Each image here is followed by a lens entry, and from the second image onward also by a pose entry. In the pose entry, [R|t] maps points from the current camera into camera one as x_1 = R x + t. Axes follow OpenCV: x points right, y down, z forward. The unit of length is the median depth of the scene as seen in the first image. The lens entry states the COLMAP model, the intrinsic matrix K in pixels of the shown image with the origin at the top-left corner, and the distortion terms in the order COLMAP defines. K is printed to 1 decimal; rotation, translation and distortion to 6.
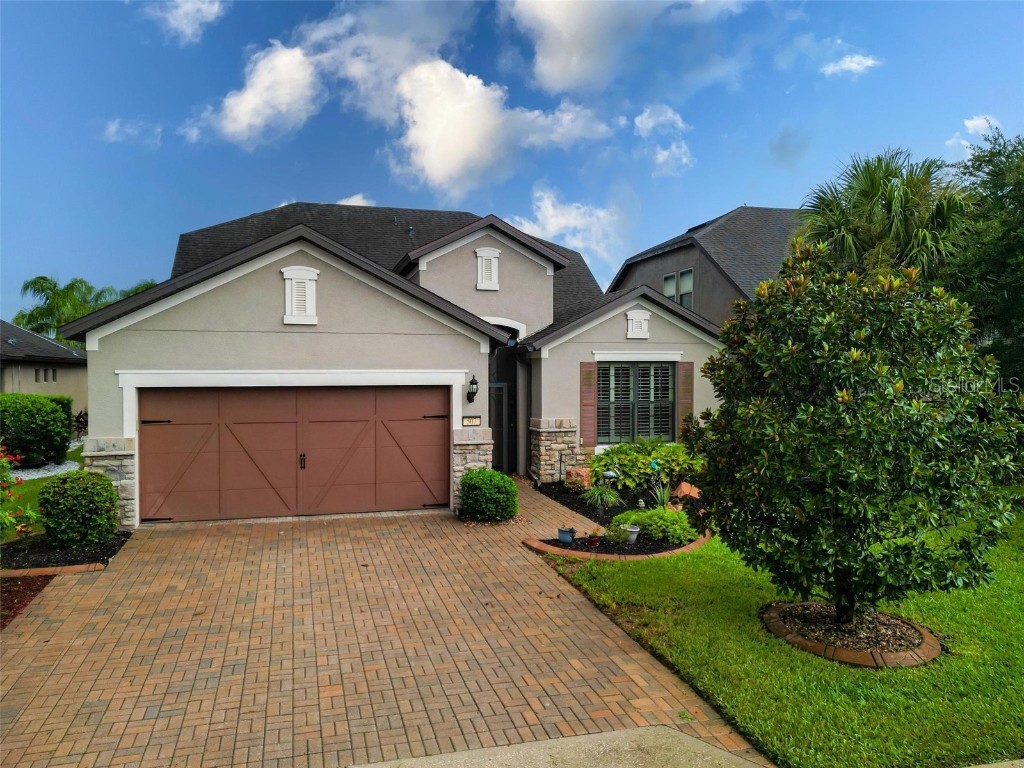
lens RADIAL K [[716.4, 0, 512.0], [0, 716.4, 384.0], [0, 0, 1]] dist [0.025260, -0.006120]
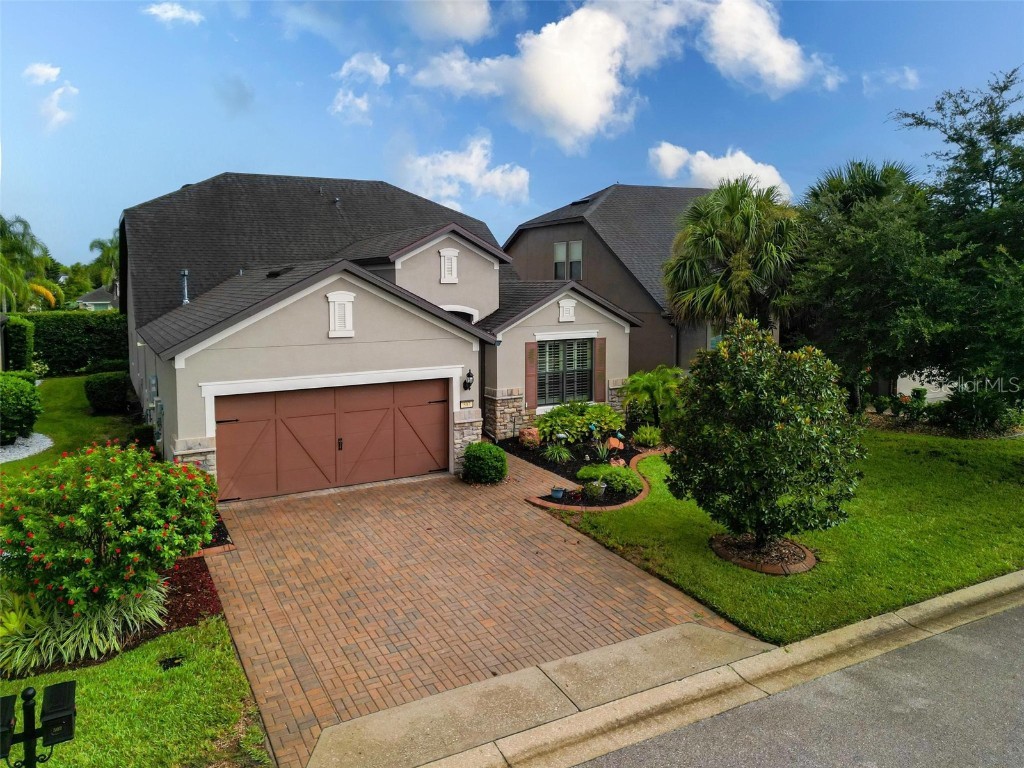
lens RADIAL K [[705.2, 0, 502.4], [0, 705.2, 328.8], [0, 0, 1]] dist [0.021867, 0.001593]
pose [[0.975389, -0.016918, 0.219842, -0.294366], [0.005869, 0.998691, 0.050814, -0.160961], [-0.220414, -0.048273, 0.974211, -0.265785]]
